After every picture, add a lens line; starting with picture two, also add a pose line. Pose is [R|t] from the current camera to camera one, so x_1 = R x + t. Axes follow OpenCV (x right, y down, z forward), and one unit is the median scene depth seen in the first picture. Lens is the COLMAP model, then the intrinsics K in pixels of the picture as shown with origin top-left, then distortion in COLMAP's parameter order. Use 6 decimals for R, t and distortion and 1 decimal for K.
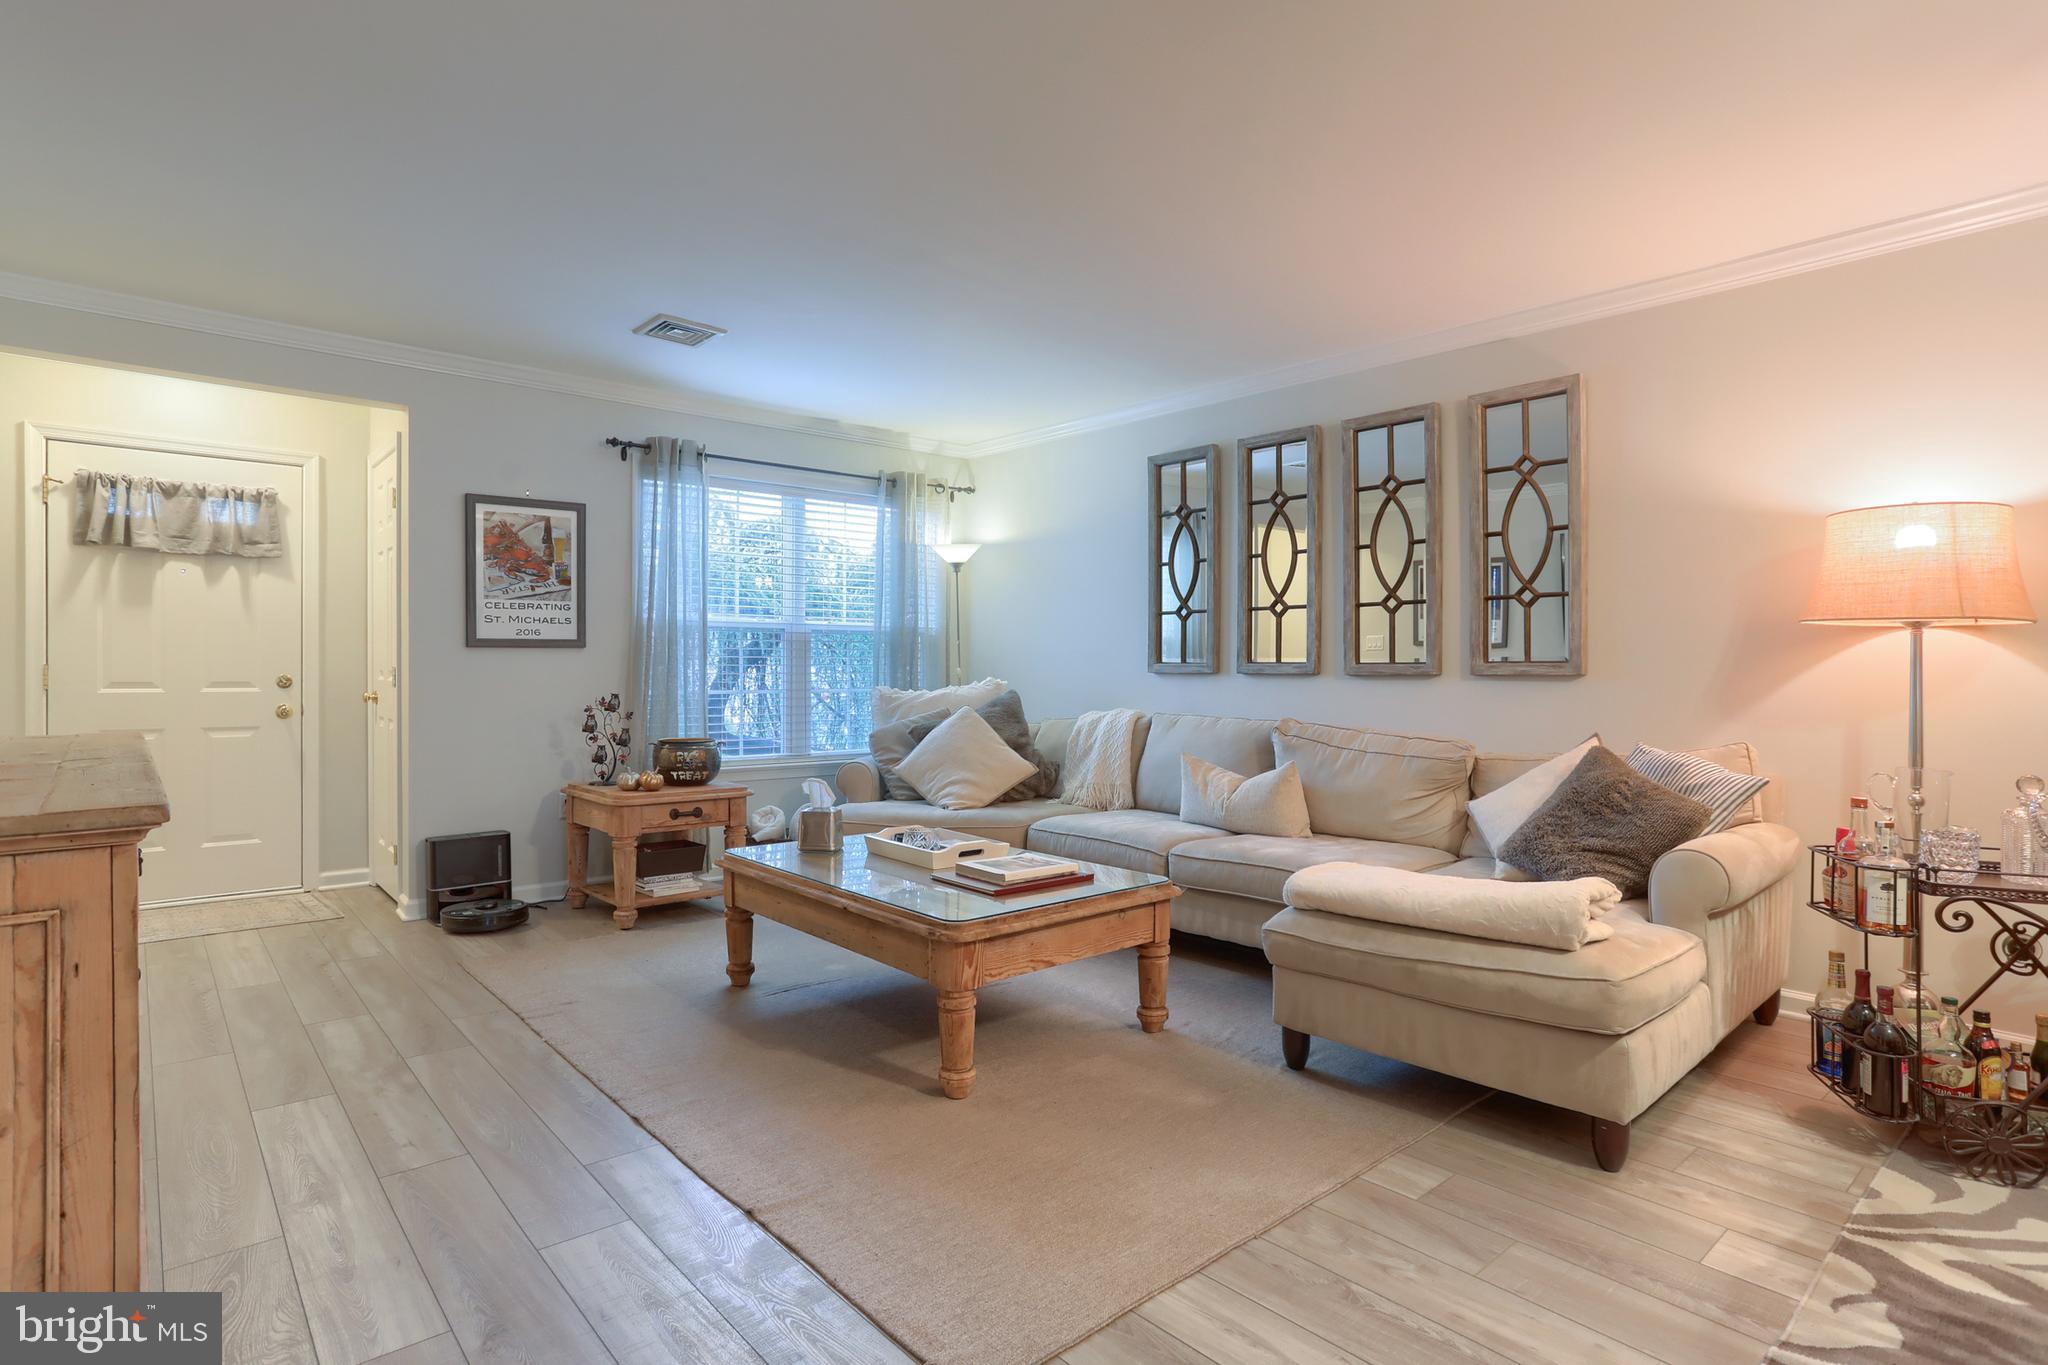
lens RADIAL K [[1036.7, 0, 1033.2], [0, 1036.7, 674.5], [0, 0, 1]] dist [-0.043782, 0.017686]
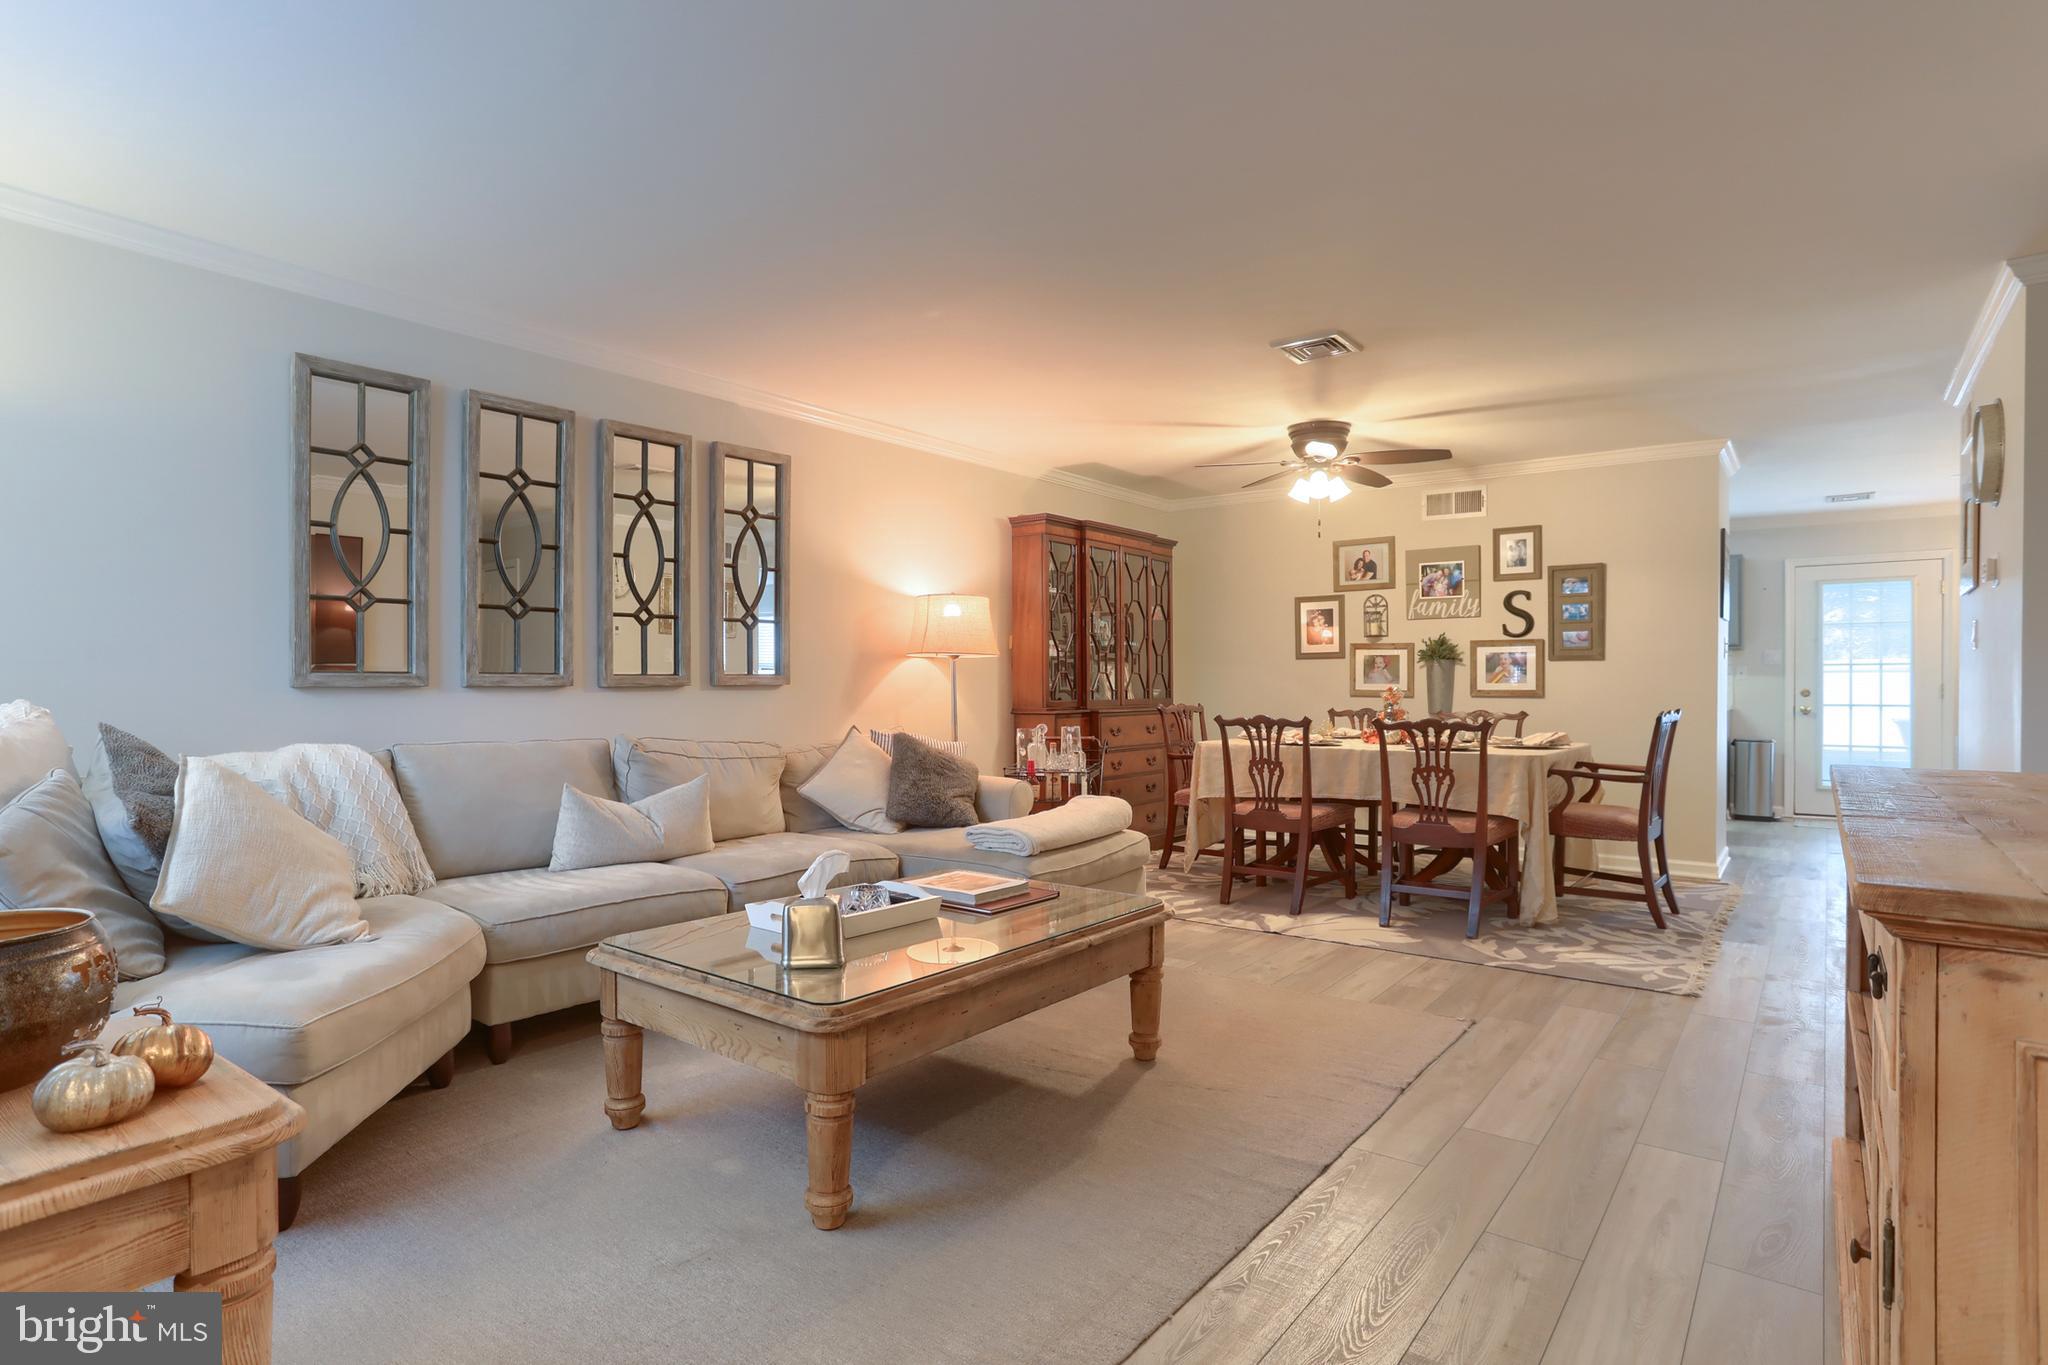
lens RADIAL K [[1036.7, 0, 984.1], [0, 1036.7, 698.1], [0, 0, 1]] dist [-0.043782, 0.017686]
pose [[-0.147691, -0.022693, 0.988773, -0.666376], [-0.000617, 0.999739, 0.022852, -0.010623], [-0.989033, 0.002765, -0.147666, 0.763167]]
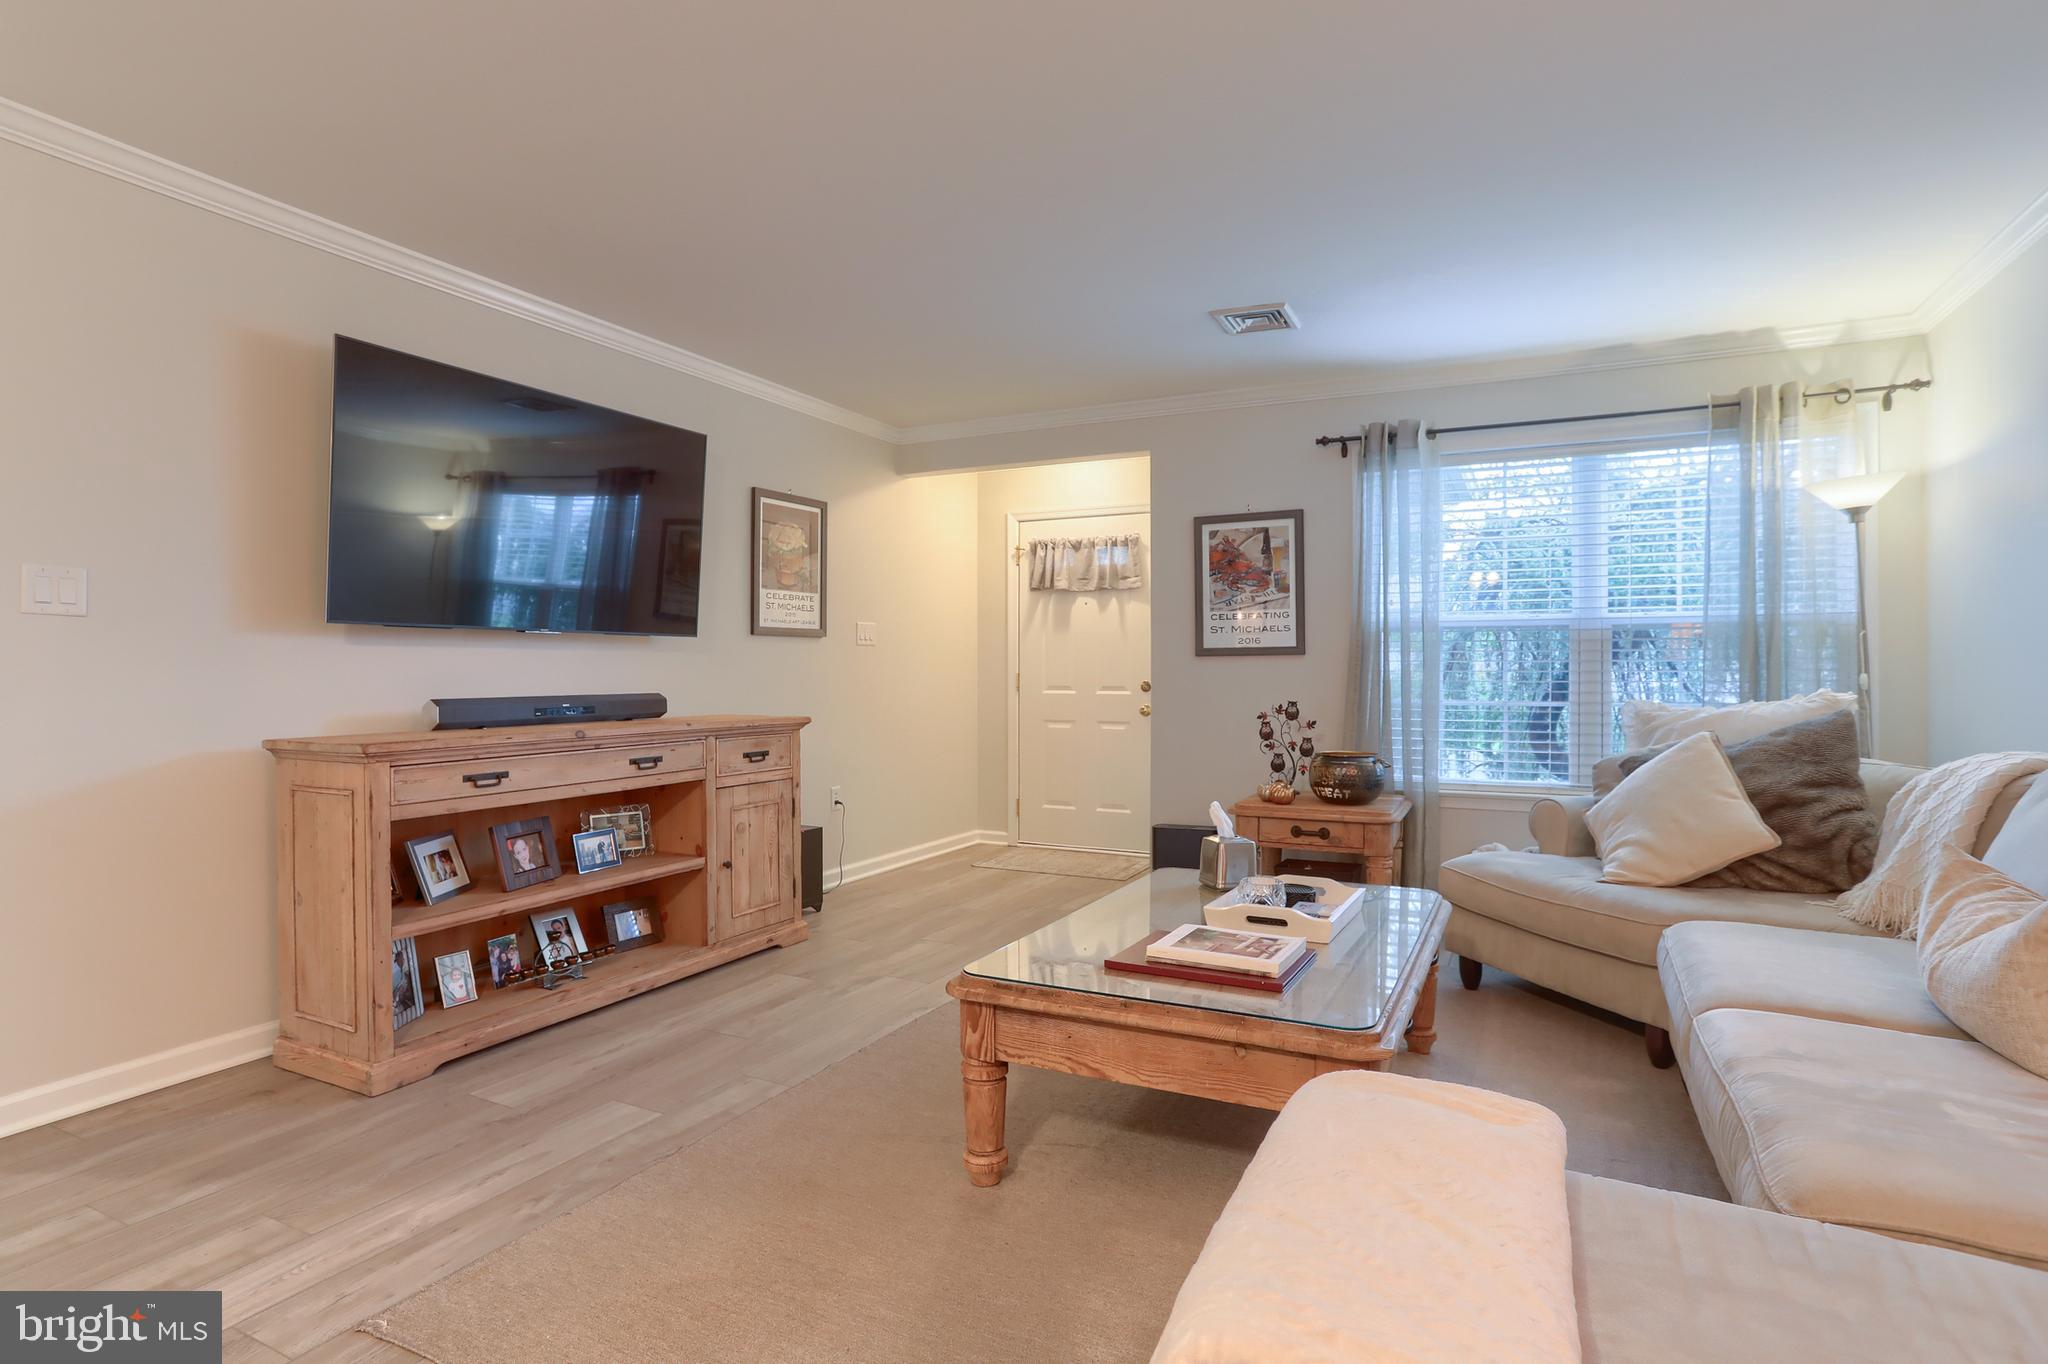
lens RADIAL K [[1036.7, 0, 1036.1], [0, 1036.7, 671.2], [0, 0, 1]] dist [-0.043782, 0.017686]
pose [[0.382982, -0.004746, -0.923744, 0.405790], [-0.005964, 0.999953, -0.007611, -0.000908], [0.923737, 0.008424, 0.382936, 0.403577]]
